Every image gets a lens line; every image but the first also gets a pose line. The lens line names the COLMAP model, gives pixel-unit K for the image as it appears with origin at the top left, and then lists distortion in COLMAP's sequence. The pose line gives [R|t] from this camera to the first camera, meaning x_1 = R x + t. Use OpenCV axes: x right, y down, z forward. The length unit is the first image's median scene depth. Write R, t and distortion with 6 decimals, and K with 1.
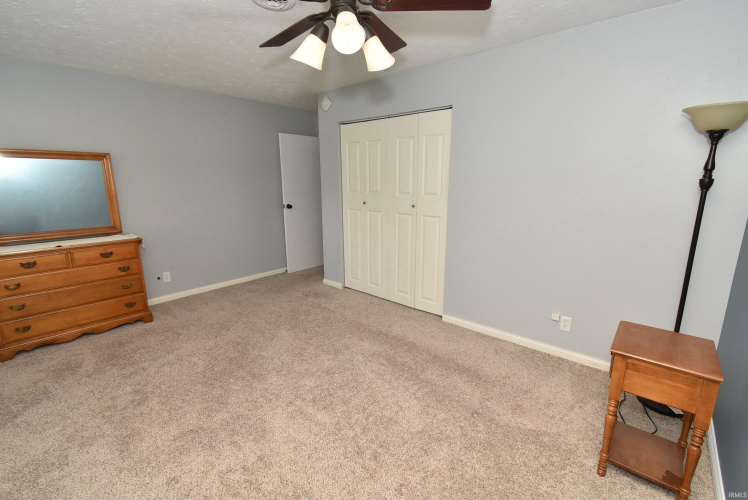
lens RADIAL K [[330.4, 0, 372.4], [0, 330.4, 247.8], [0, 0, 1]] dist [0.007338, -0.003934]
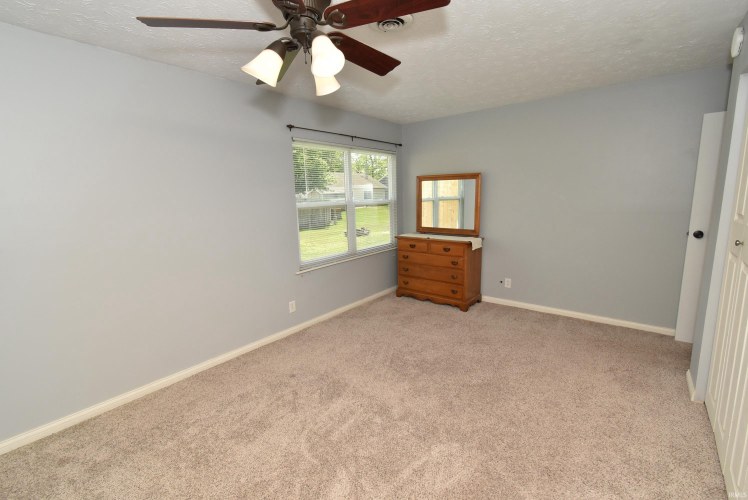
lens RADIAL K [[330.4, 0, 373.7], [0, 330.4, 243.7], [0, 0, 1]] dist [0.007338, -0.003934]
pose [[0.045475, 0.152089, -0.987320, 0.491720], [-0.181671, 0.973121, 0.141535, -0.134129], [0.982307, 0.172931, 0.071883, 0.579437]]
